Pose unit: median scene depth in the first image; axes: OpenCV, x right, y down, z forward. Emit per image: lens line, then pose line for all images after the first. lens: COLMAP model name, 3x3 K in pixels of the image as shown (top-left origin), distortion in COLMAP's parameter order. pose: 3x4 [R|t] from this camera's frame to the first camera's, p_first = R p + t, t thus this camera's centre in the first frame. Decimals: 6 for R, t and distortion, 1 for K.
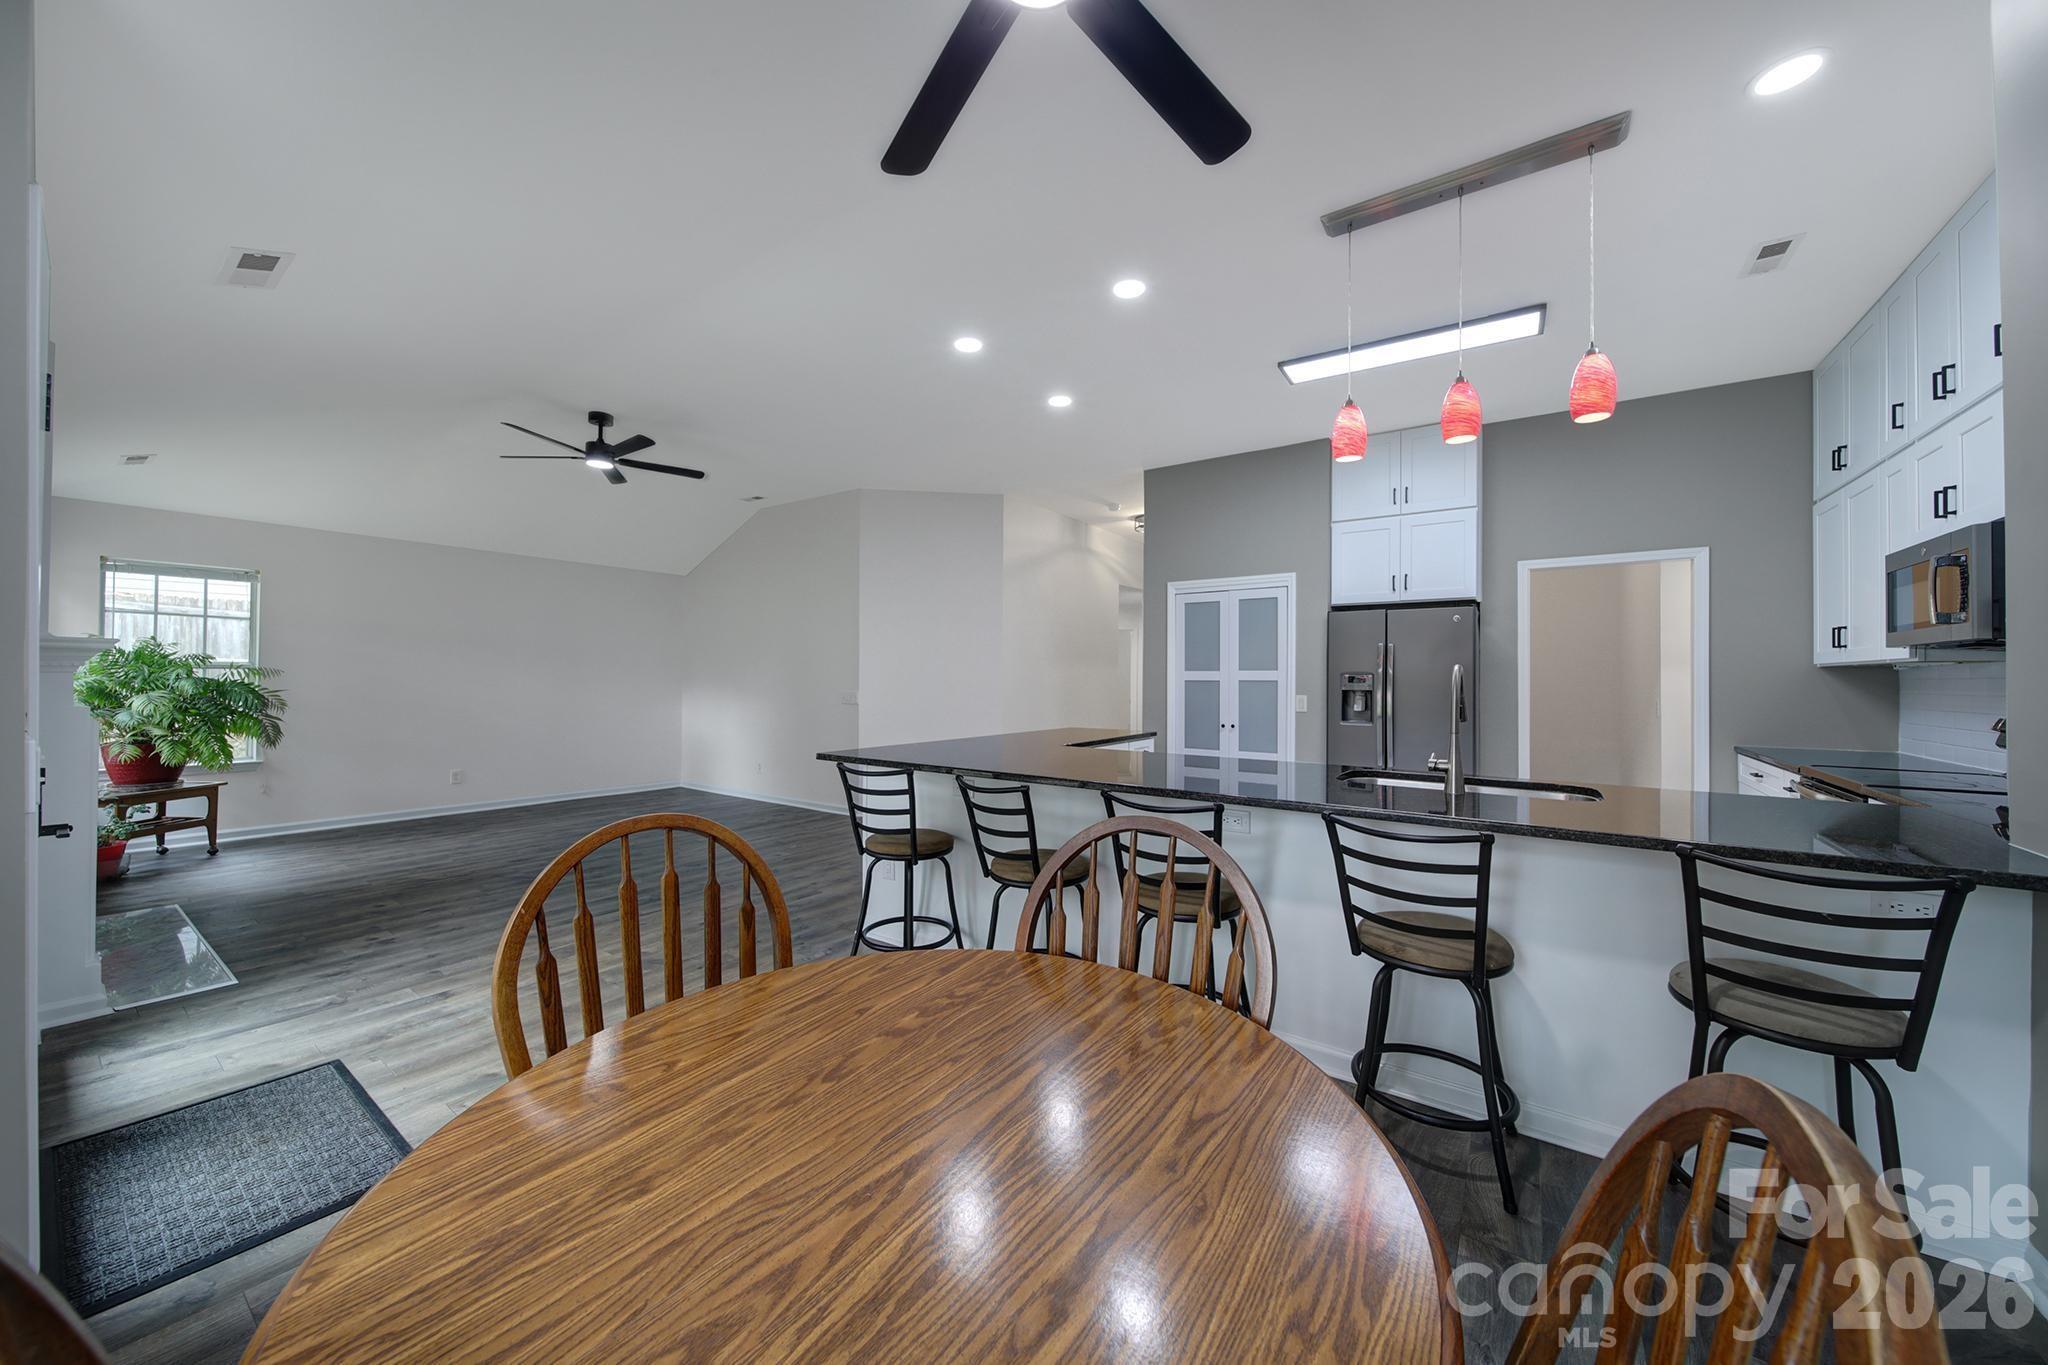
lens RADIAL K [[721.4, 0, 1025.0], [0, 721.4, 668.4], [0, 0, 1]] dist [-0.000437, -0.000132]
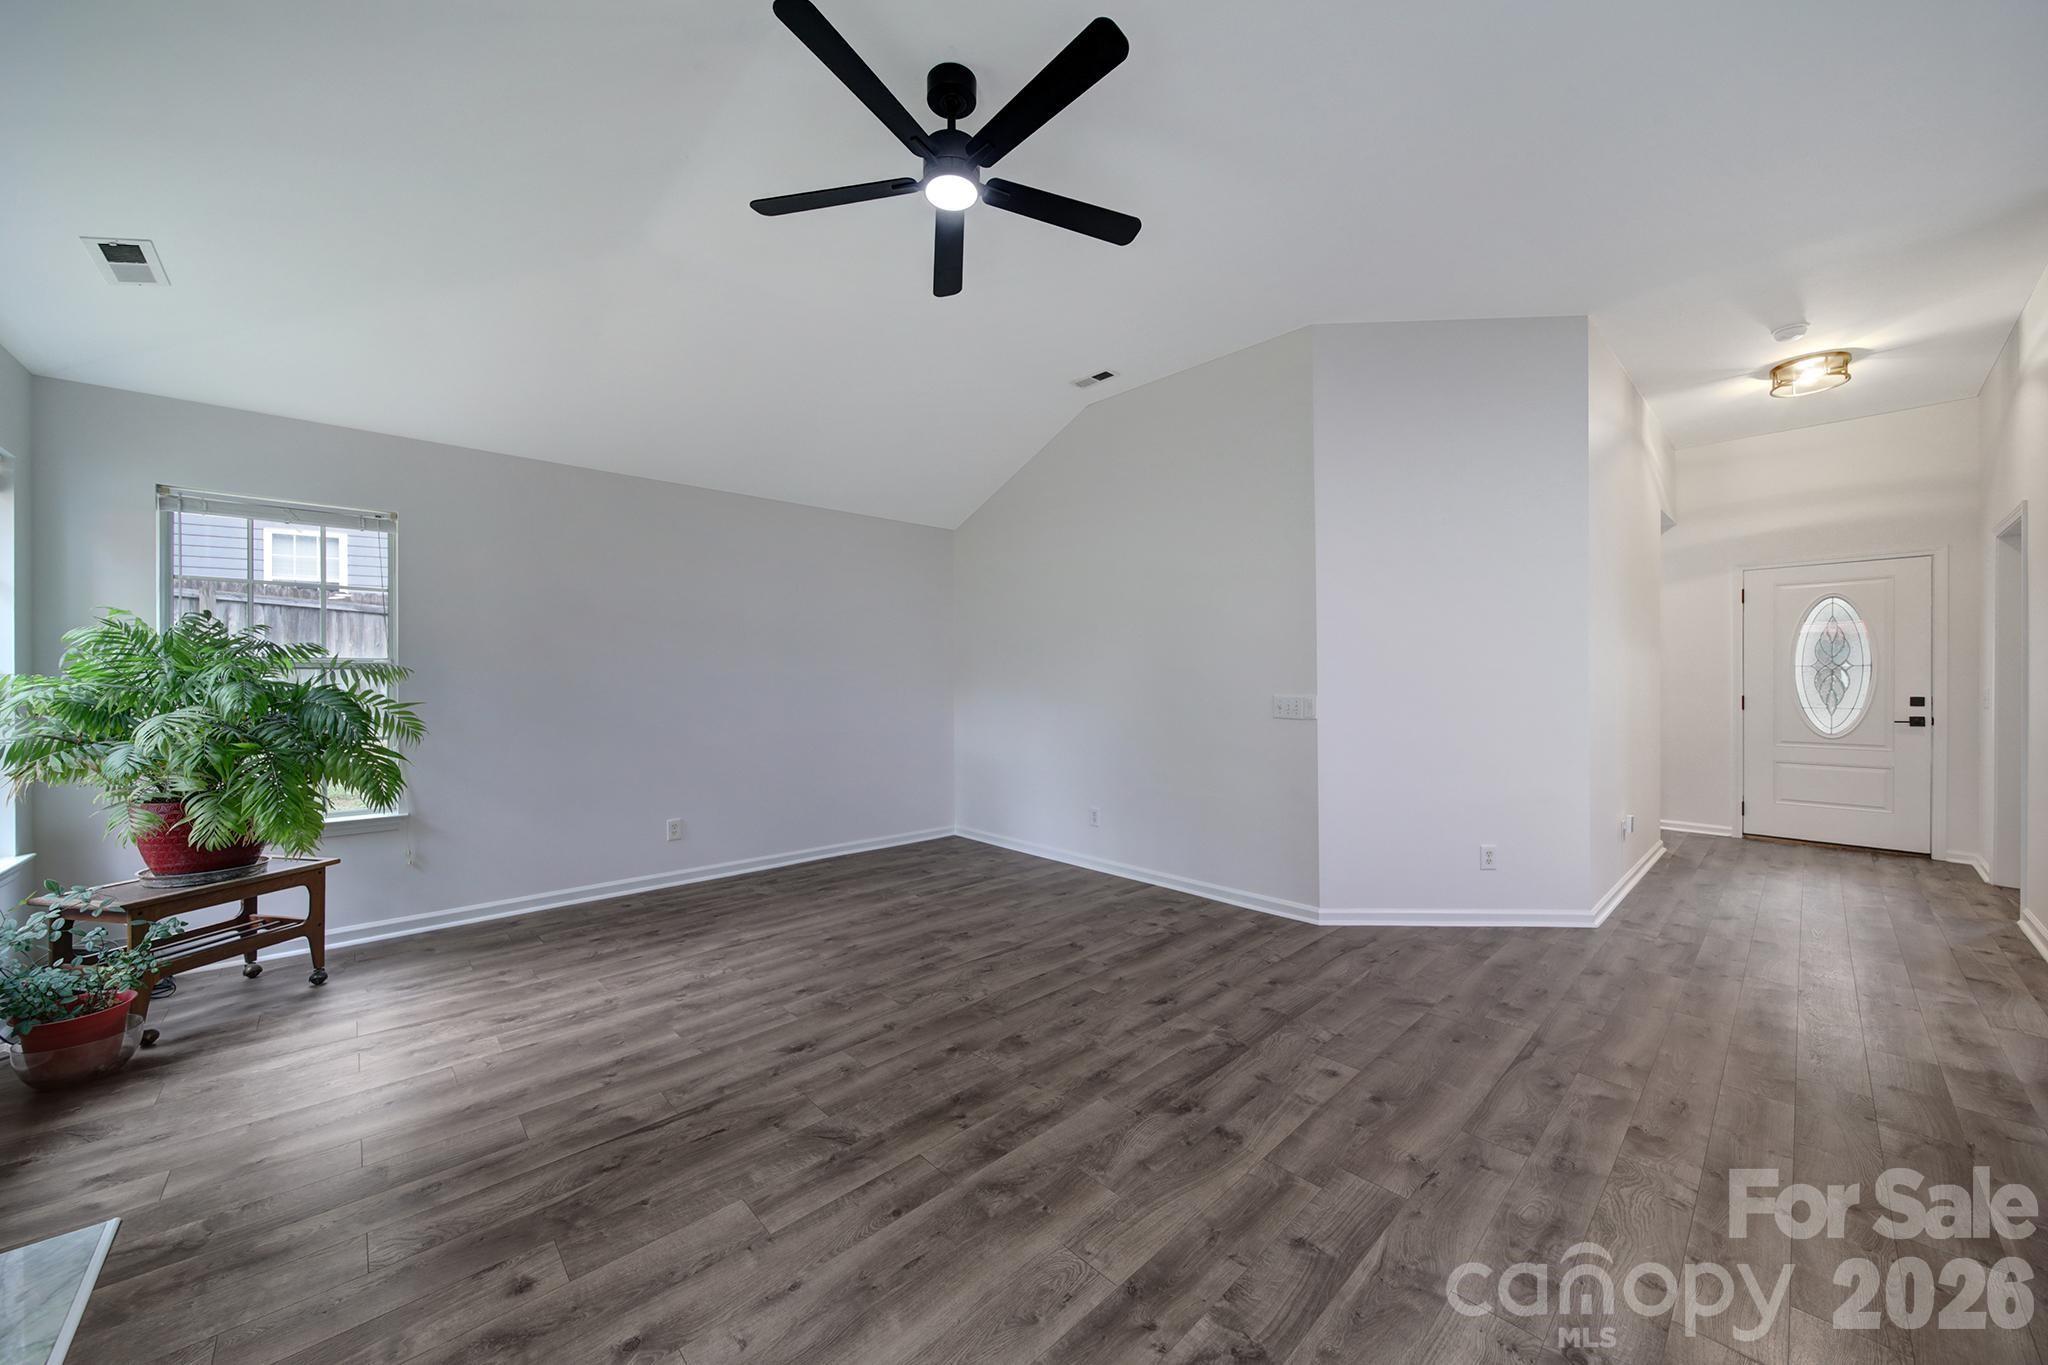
lens RADIAL K [[728.7, 0, 1016.6], [0, 728.7, 682.7], [0, 0, 1]] dist [-0.001087, -0.000077]
pose [[0.978096, -0.011838, -0.207816, -0.453582], [0.014926, 0.999800, 0.013298, 0.014341], [0.207617, -0.016109, 0.978077, 0.551366]]
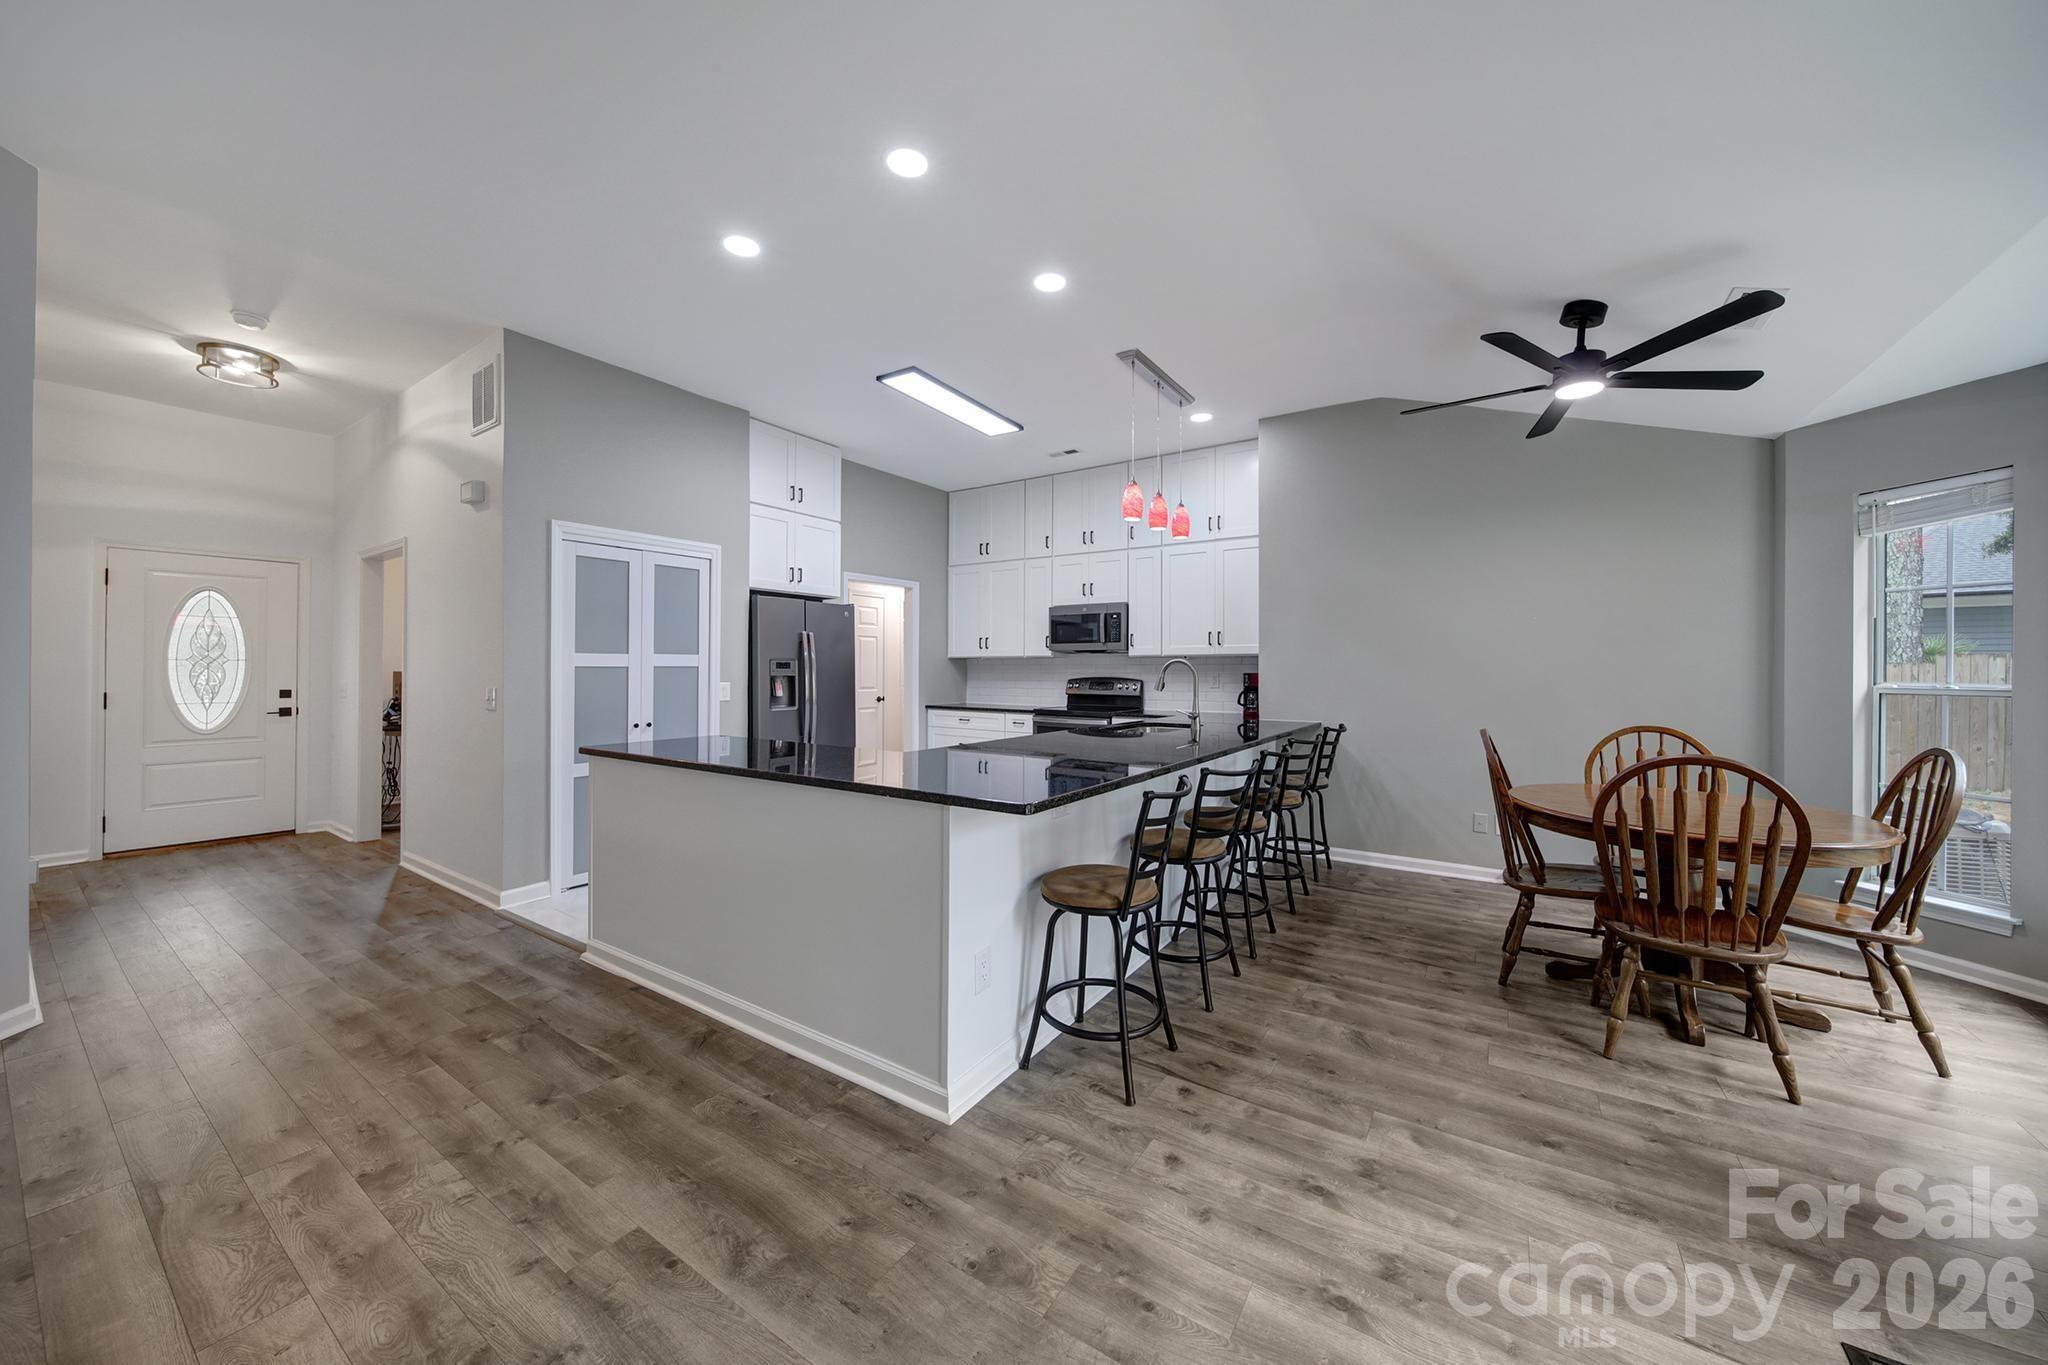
lens RADIAL K [[721.4, 0, 1025.0], [0, 721.4, 668.4], [0, 0, 1]] dist [-0.000437, -0.000132]
pose [[-0.024186, -0.006628, 0.999685, -0.565290], [-0.017302, 0.999831, 0.006211, 0.007502], [-0.999558, -0.017147, -0.024297, 0.679683]]
